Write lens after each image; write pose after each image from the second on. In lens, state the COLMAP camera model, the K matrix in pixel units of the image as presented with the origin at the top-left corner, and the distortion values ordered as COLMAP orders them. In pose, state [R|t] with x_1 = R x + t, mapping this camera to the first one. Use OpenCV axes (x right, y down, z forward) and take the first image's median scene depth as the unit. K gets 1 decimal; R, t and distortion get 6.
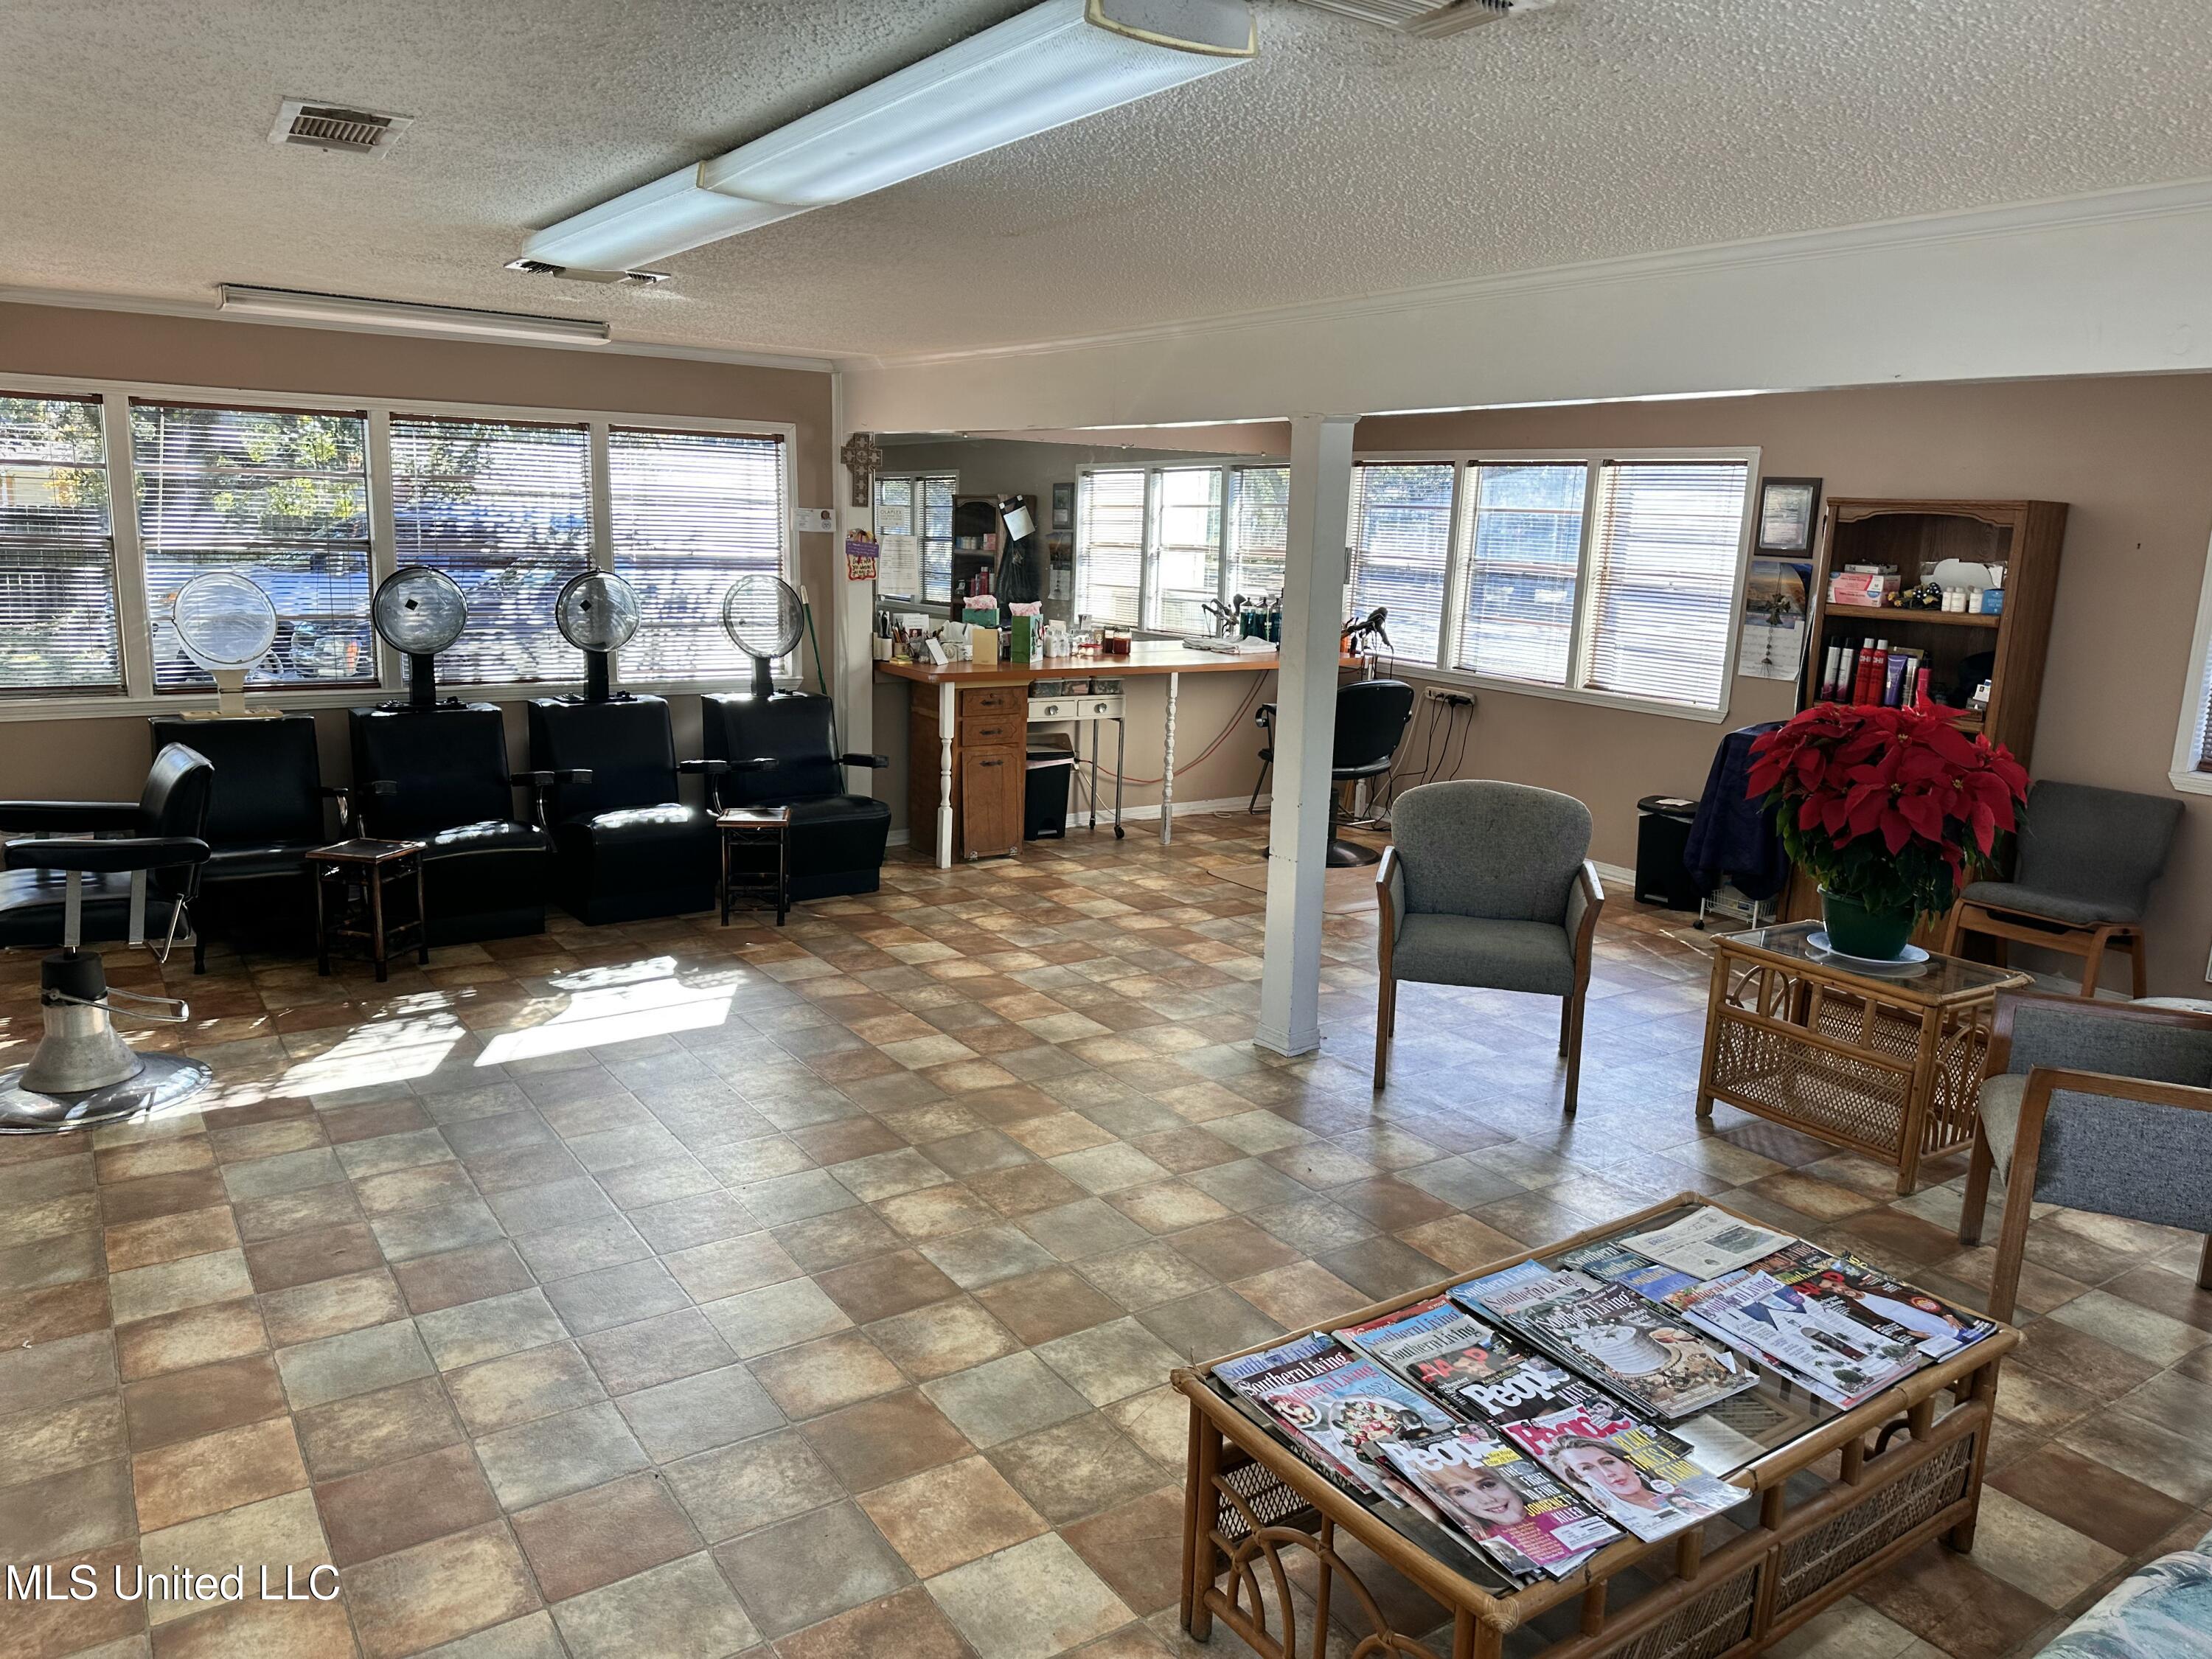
lens RADIAL K [[1539.1, 0, 1123.0], [0, 1539.1, 815.9], [0, 0, 1]] dist [0.086043, -0.096197]
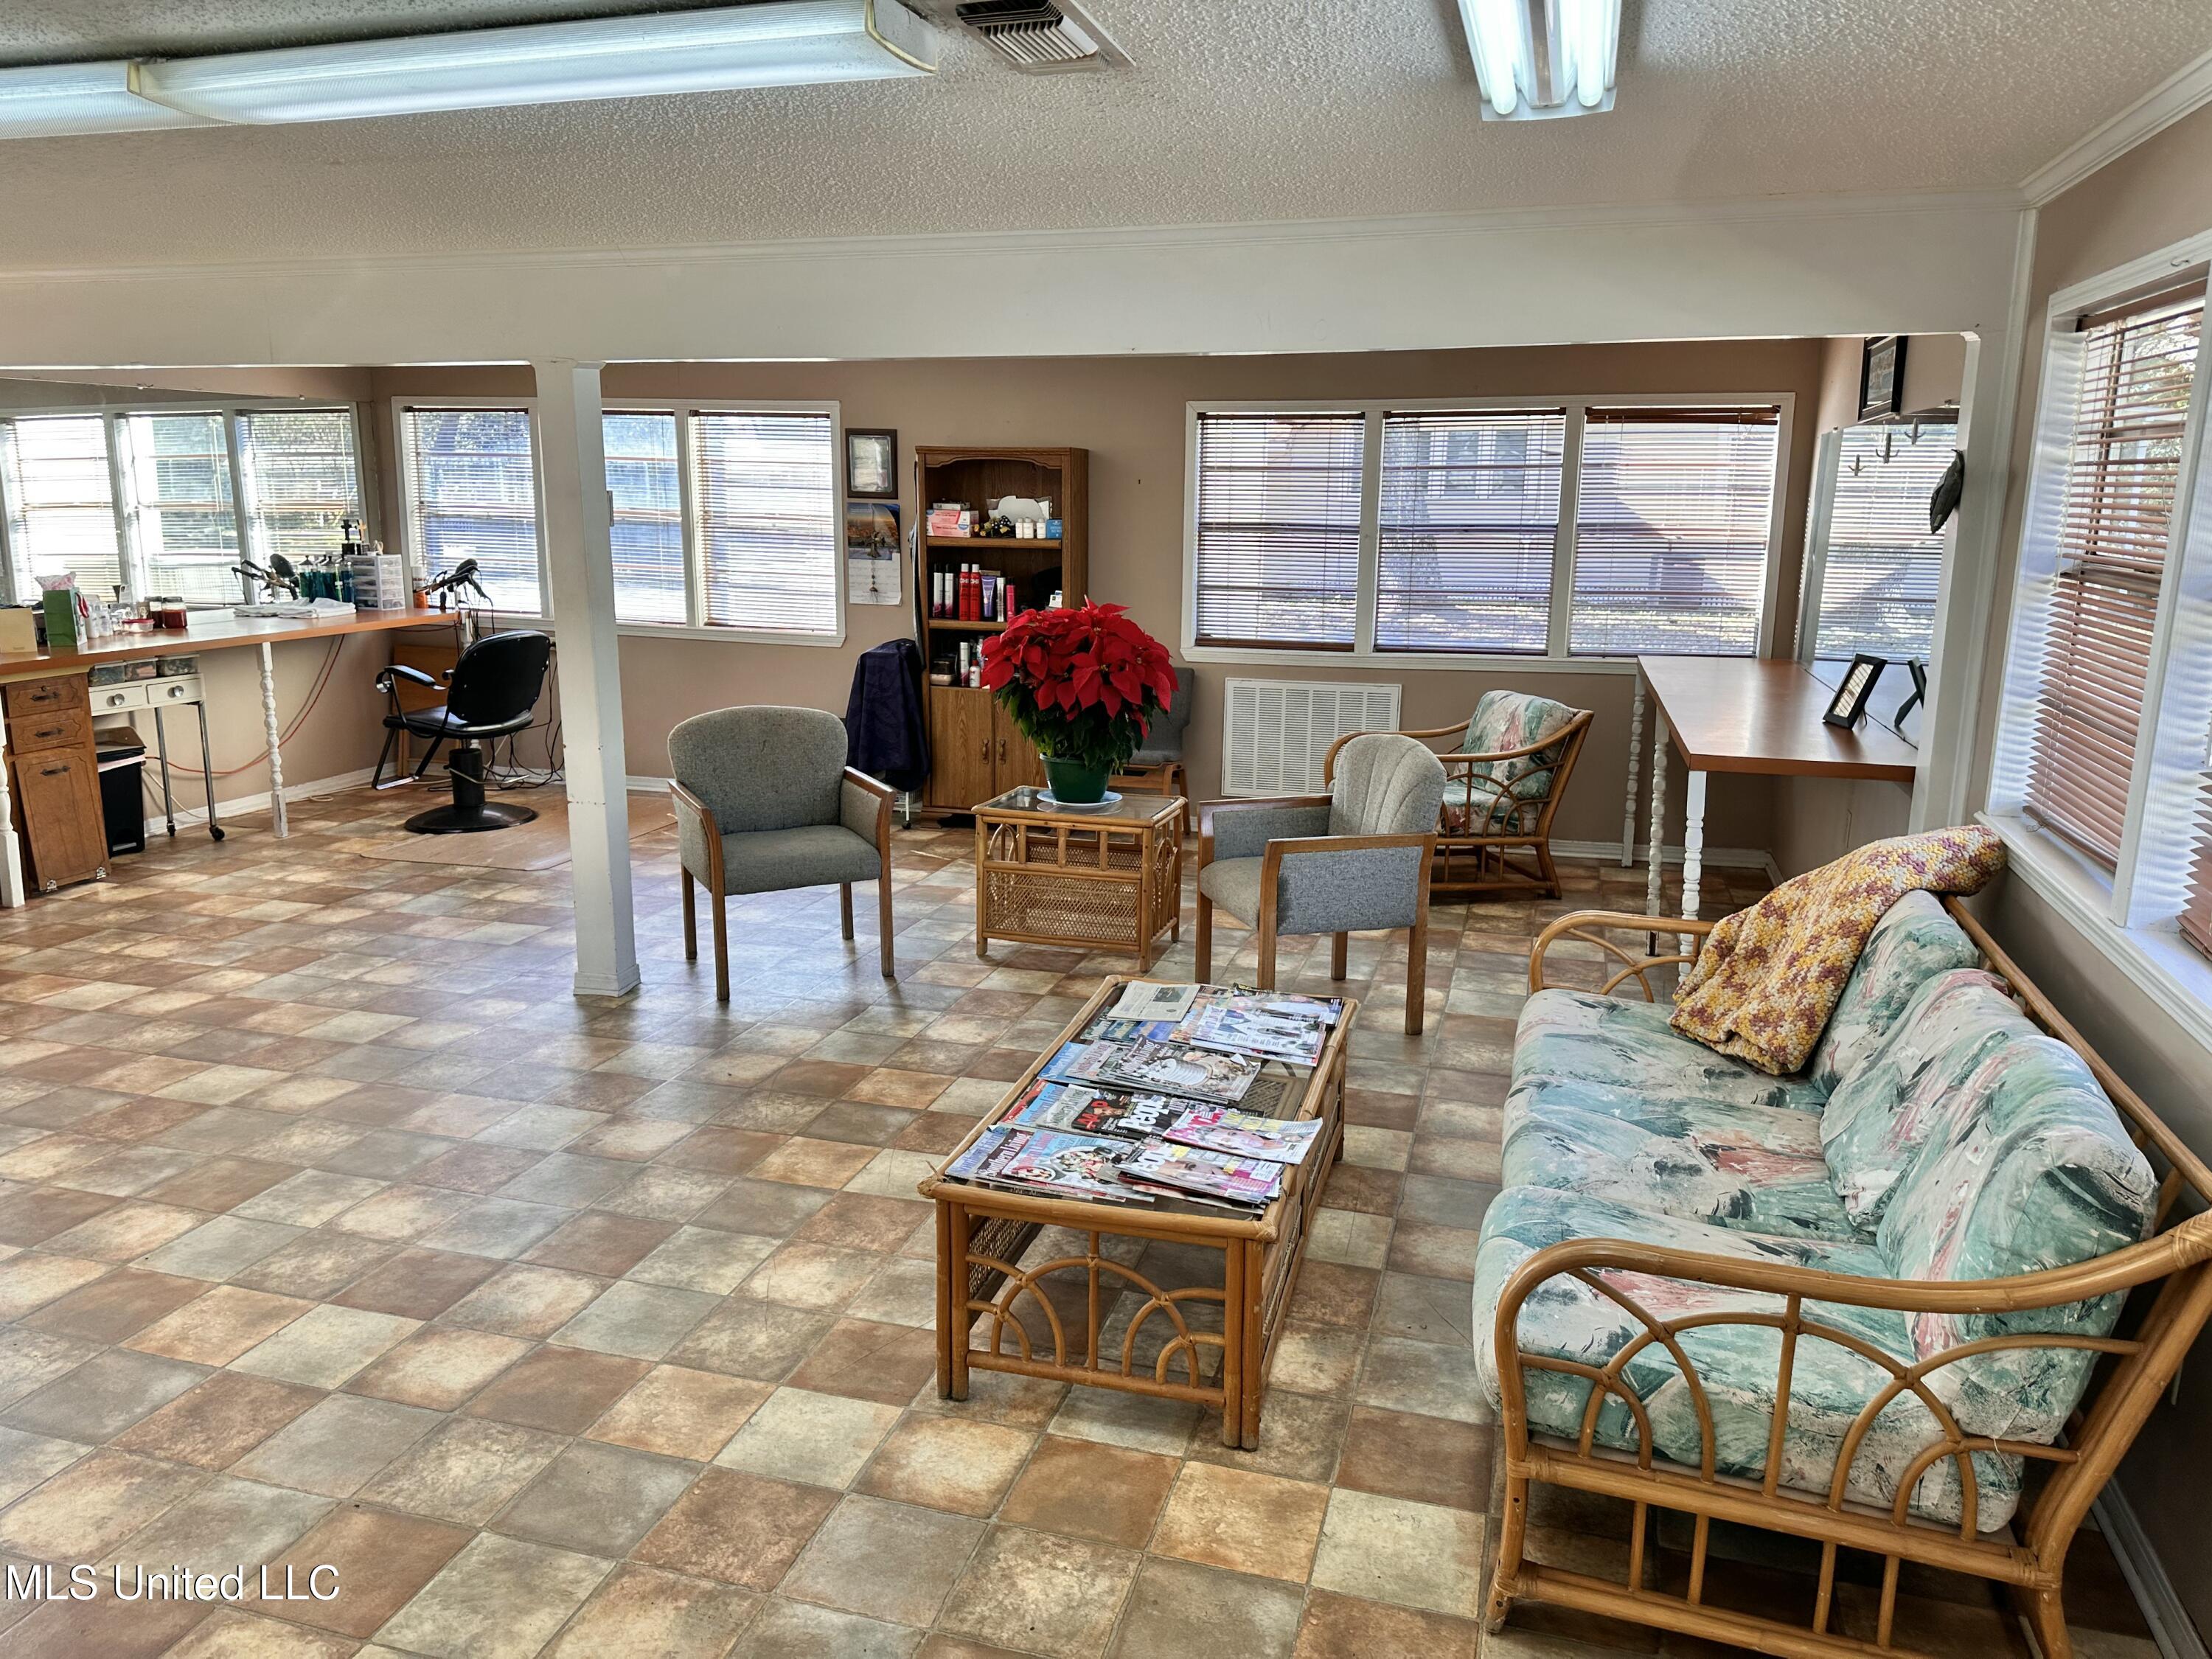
lens RADIAL K [[1539.1, 0, 1120.7], [0, 1539.1, 816.5], [0, 0, 1]] dist [0.086043, -0.096197]
pose [[0.767448, -0.157194, 0.621542, -0.209698], [0.138868, 0.987218, 0.078210, 0.003929], [-0.625891, 0.026290, 0.779467, -0.008153]]
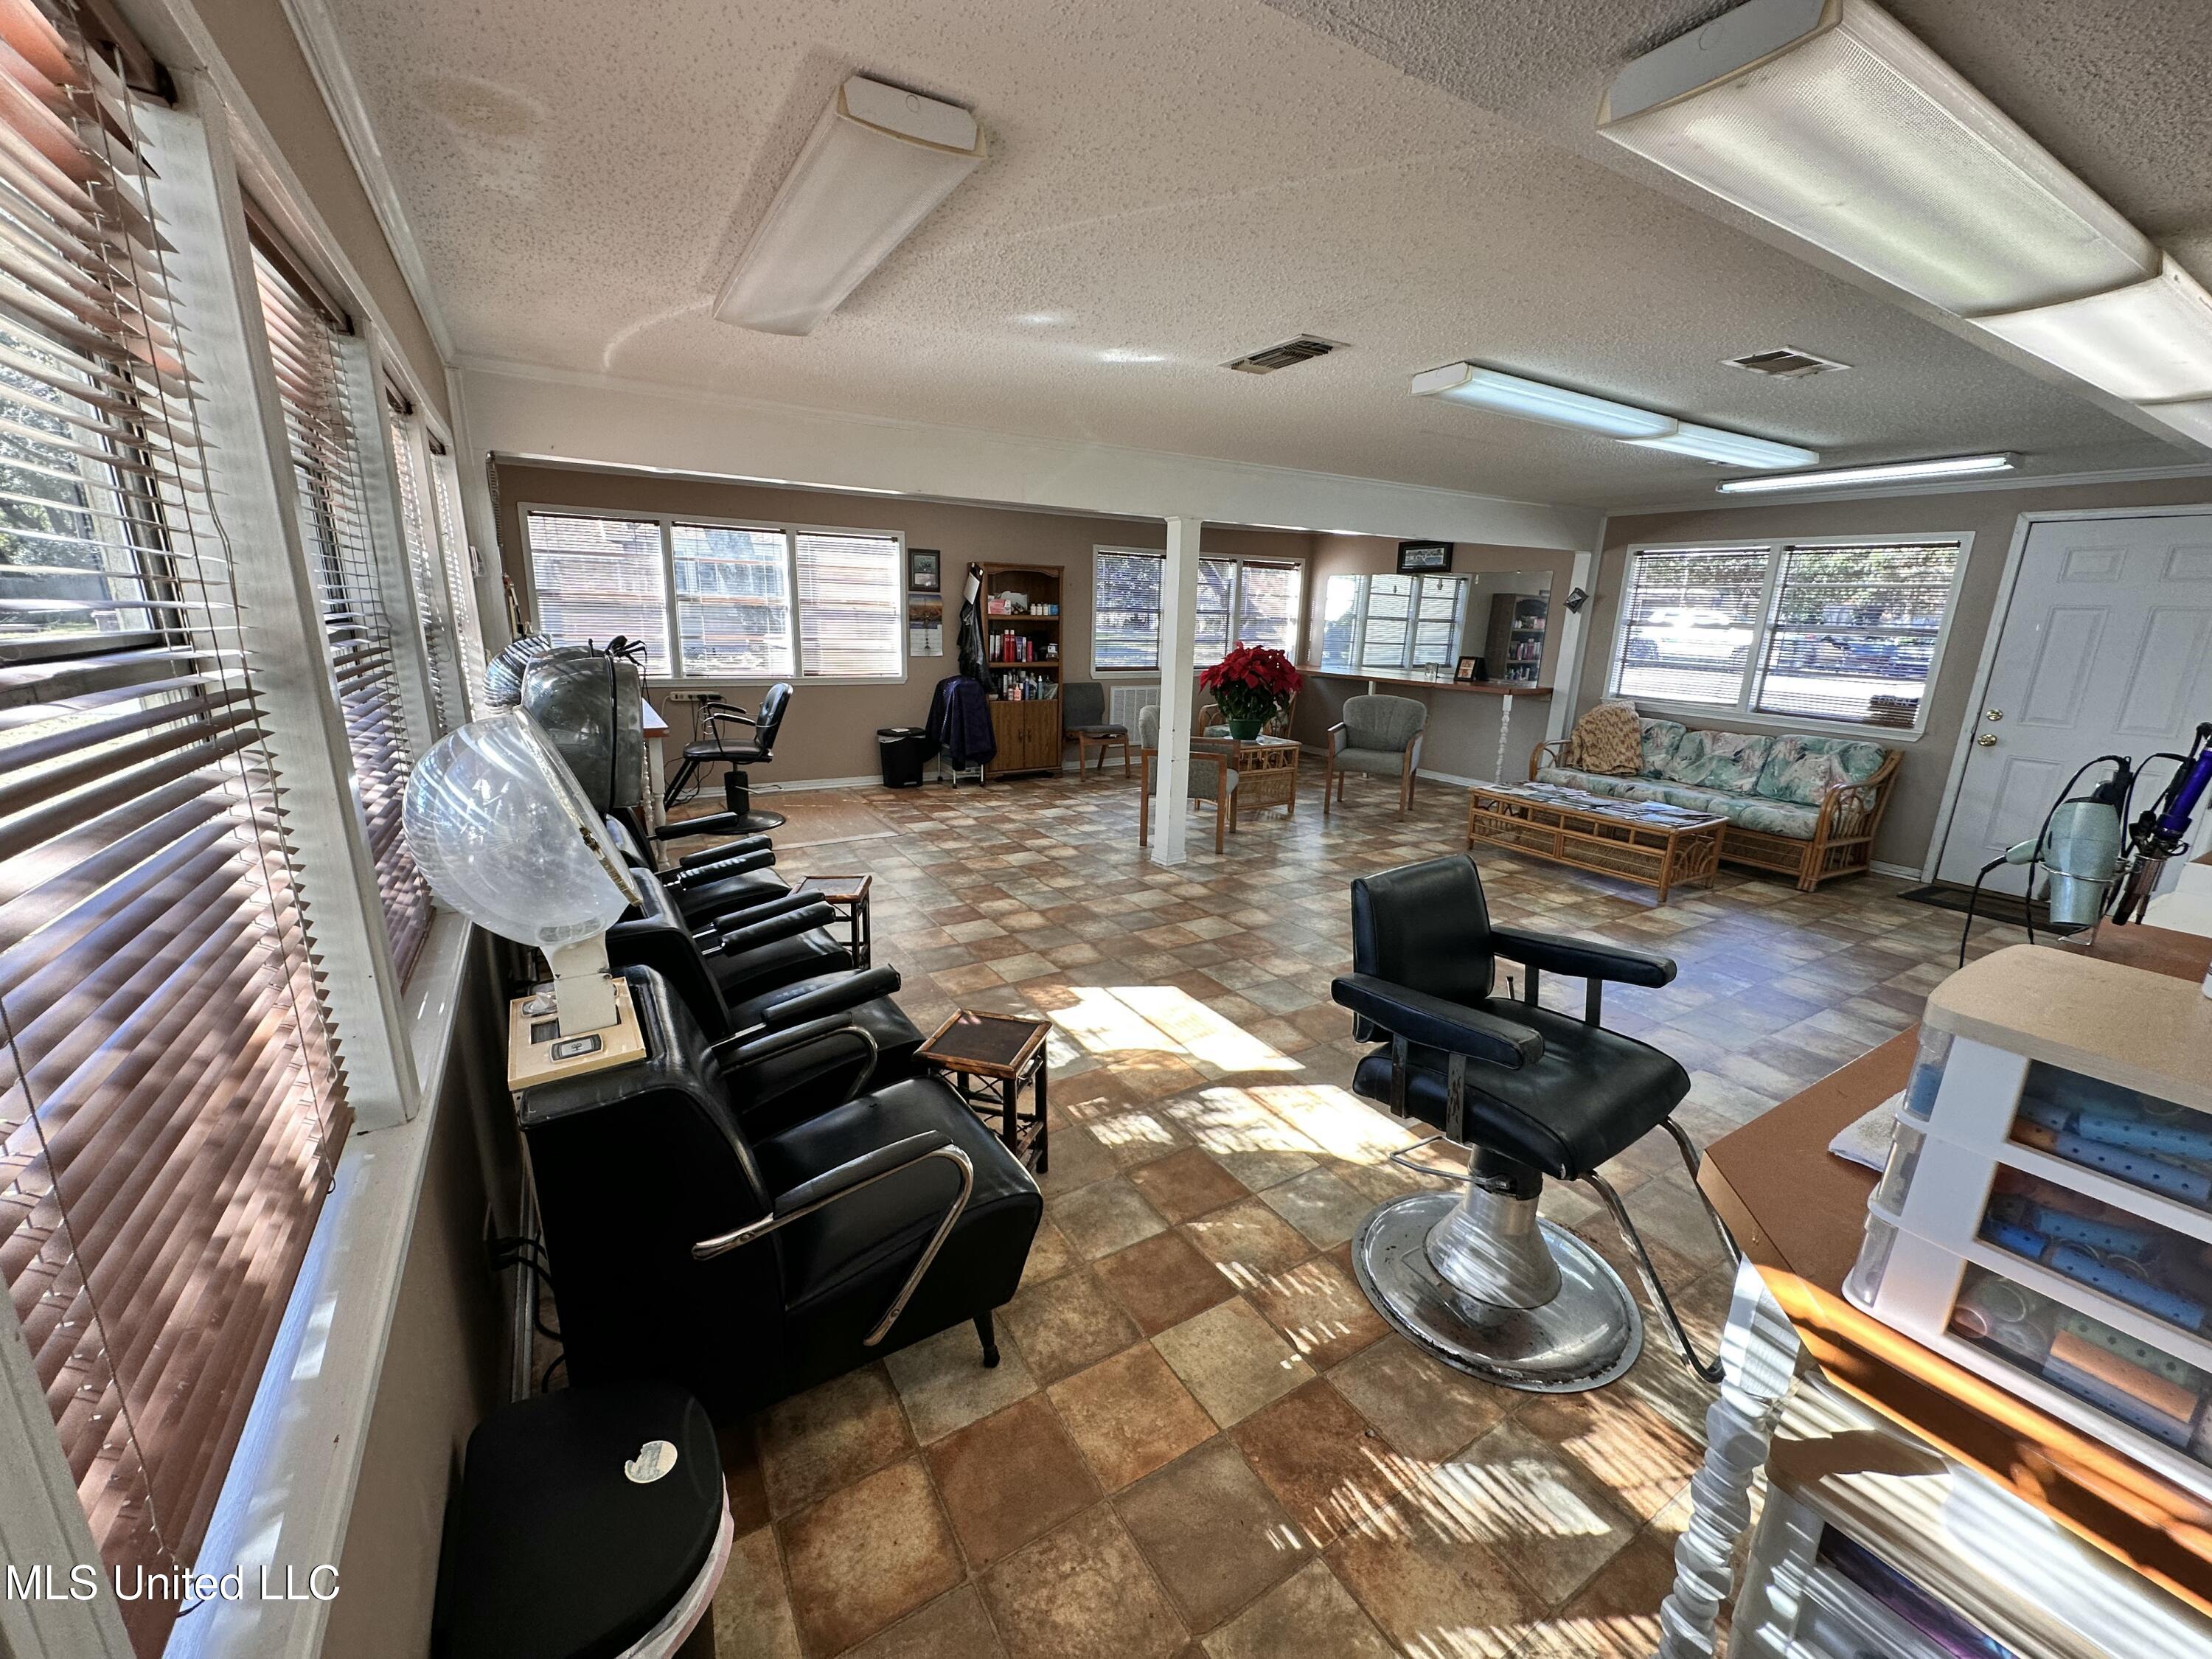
lens RADIAL K [[870.2, 0, 1096.3], [0, 870.2, 830.6], [0, 0, 1]] dist [-0.001228, -0.000392]
pose [[0.053198, -0.281240, 0.958162, -0.748856], [0.169368, 0.948160, 0.268901, -0.153905], [-0.984116, 0.147977, 0.098073, 0.807738]]
